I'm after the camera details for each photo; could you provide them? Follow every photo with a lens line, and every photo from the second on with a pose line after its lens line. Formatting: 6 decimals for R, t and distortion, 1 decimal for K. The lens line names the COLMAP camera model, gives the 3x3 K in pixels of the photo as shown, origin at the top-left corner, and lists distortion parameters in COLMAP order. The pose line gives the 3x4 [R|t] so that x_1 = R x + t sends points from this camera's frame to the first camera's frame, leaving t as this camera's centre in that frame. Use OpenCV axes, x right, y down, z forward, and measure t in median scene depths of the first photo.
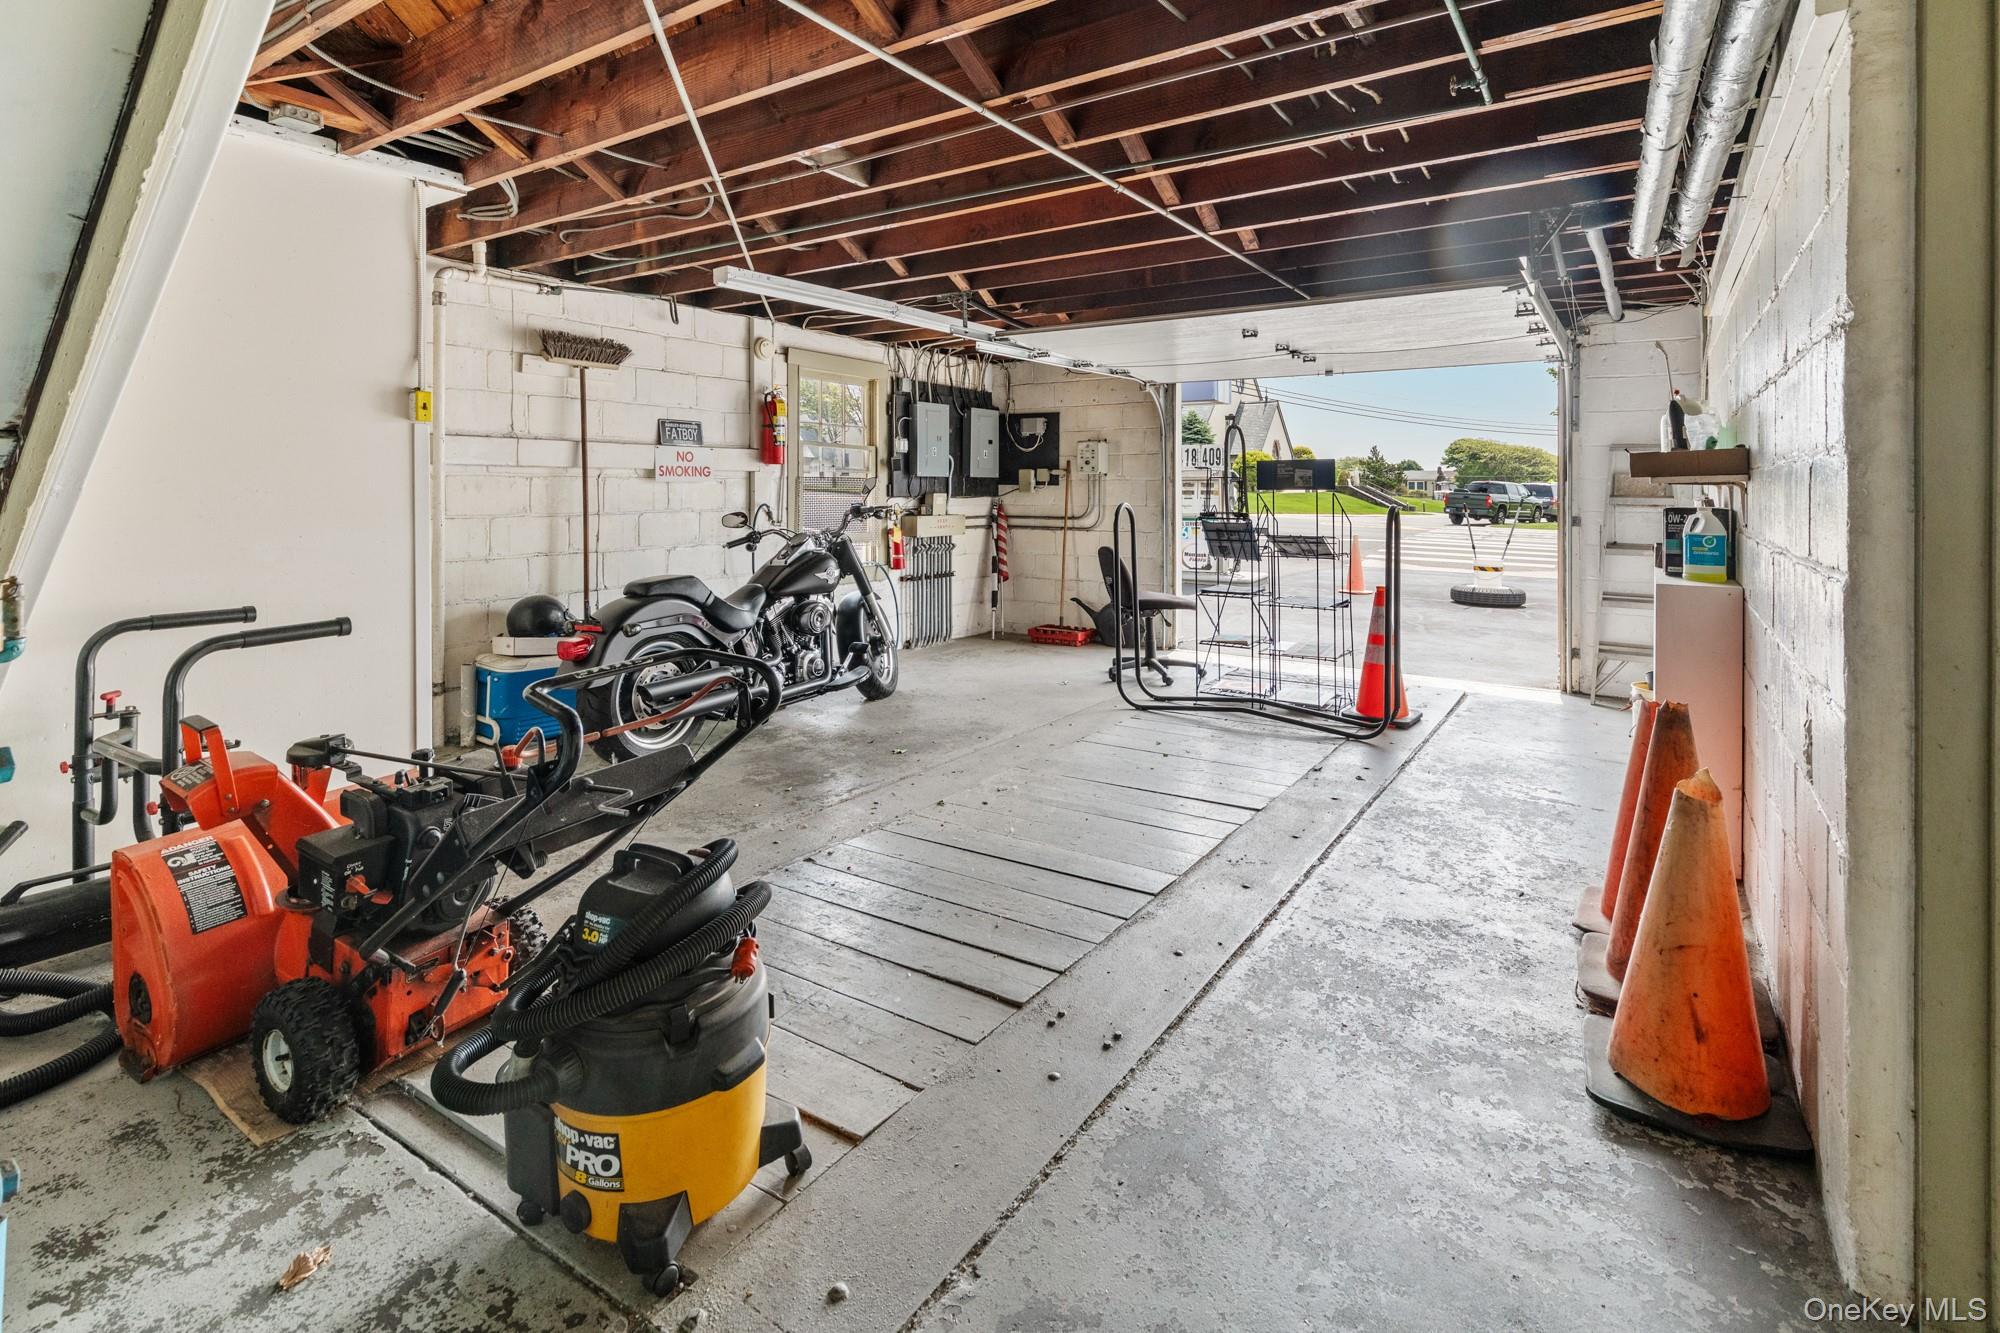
lens RADIAL K [[946.4, 0, 1003.6], [0, 946.4, 665.8], [0, 0, 1]] dist [-0.002021, -0.000435]
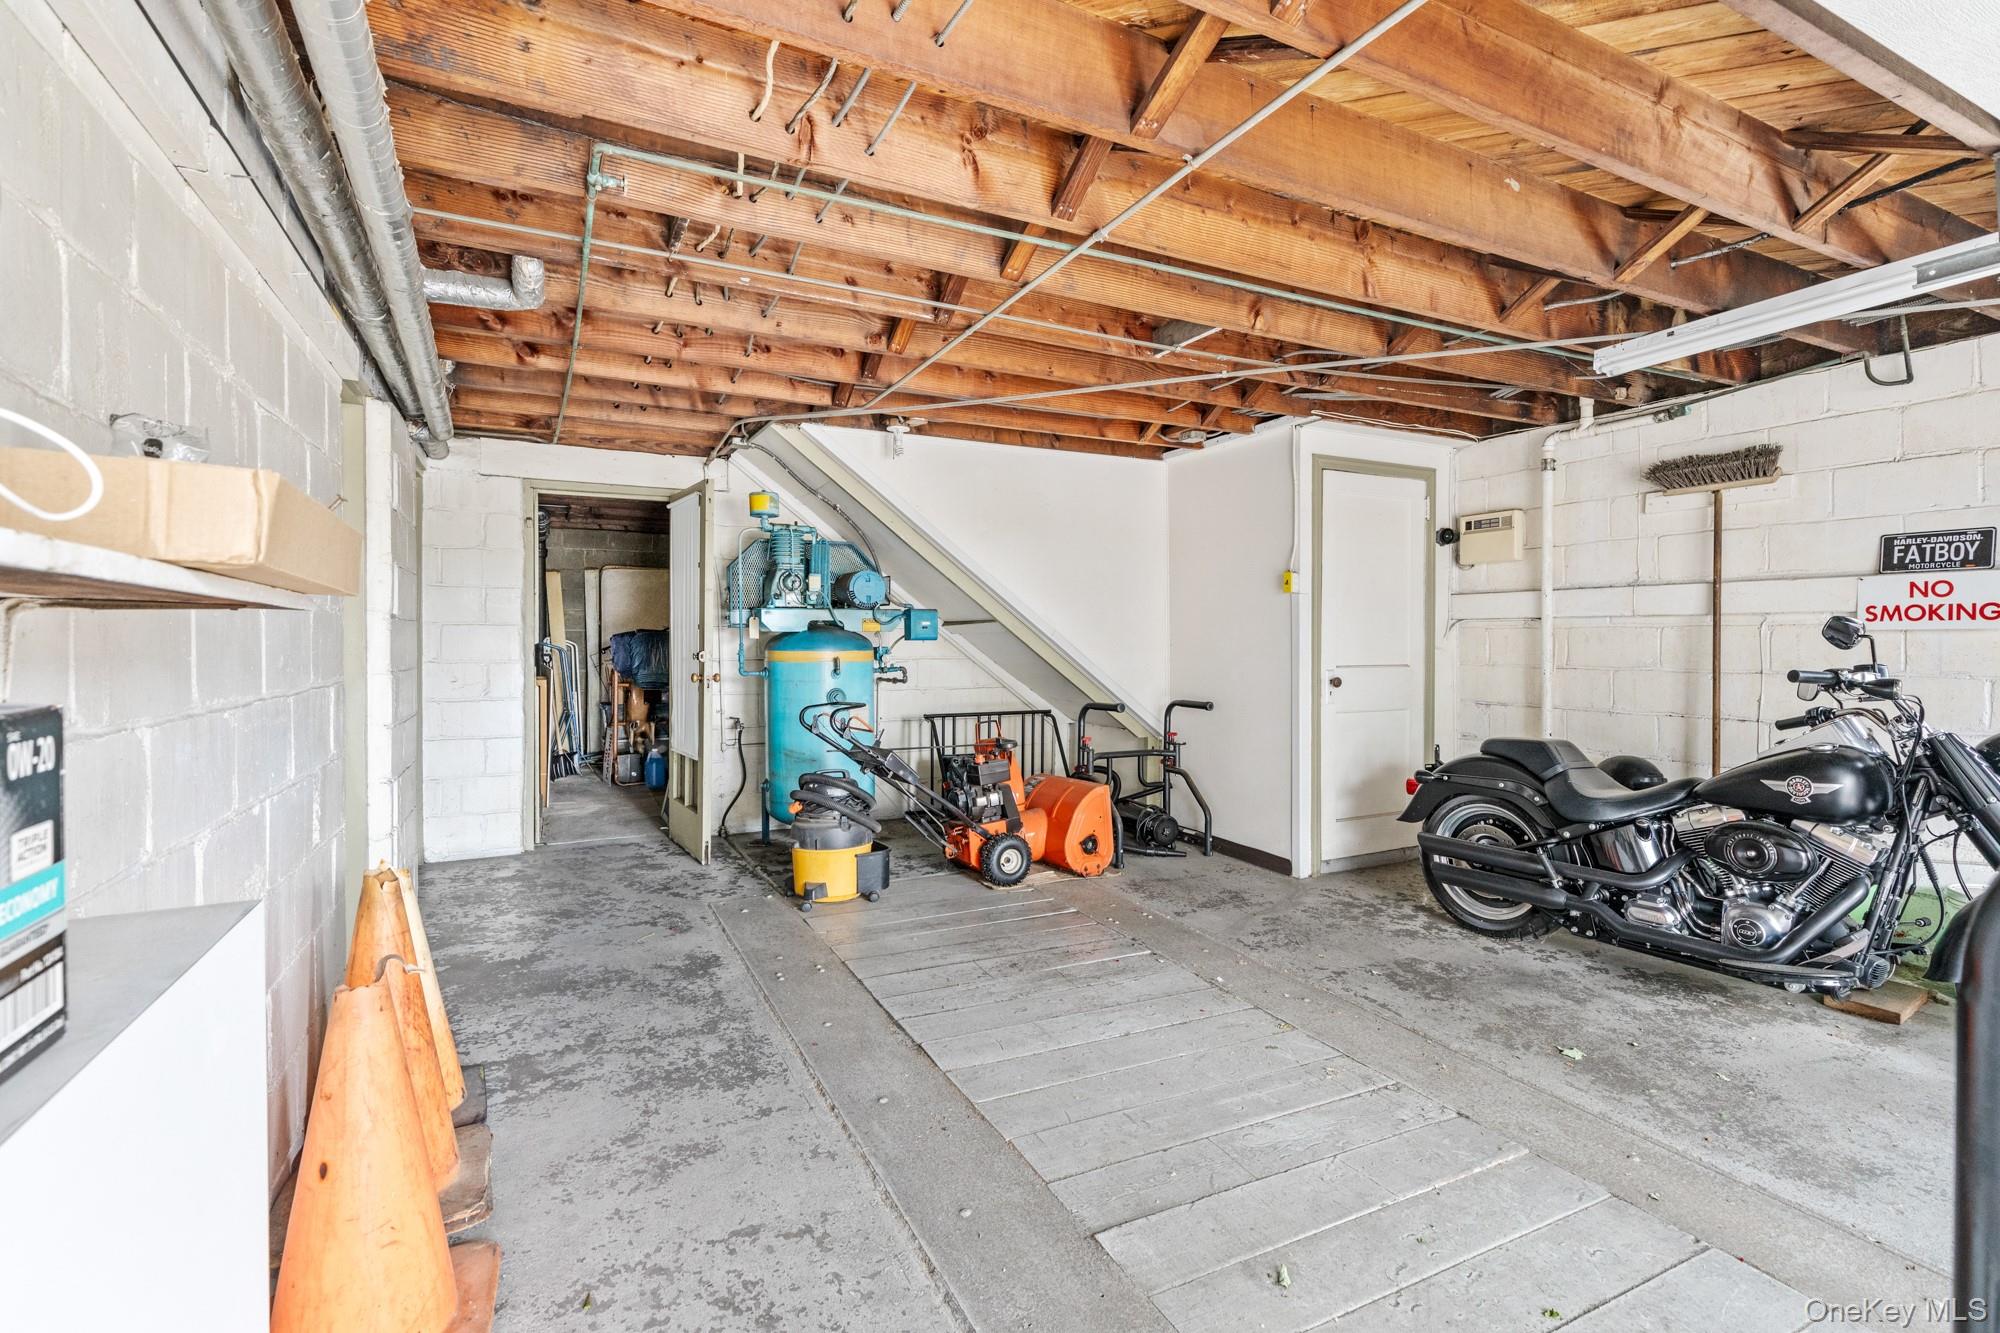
lens RADIAL K [[946.4, 0, 1006.0], [0, 946.4, 661.4], [0, 0, 1]] dist [-0.002021, -0.000435]
pose [[-0.500499, 0.005796, -0.865717, 0.536616], [-0.172195, 0.979331, 0.106107, -0.153913], [0.848439, 0.202179, -0.489157, 0.896272]]
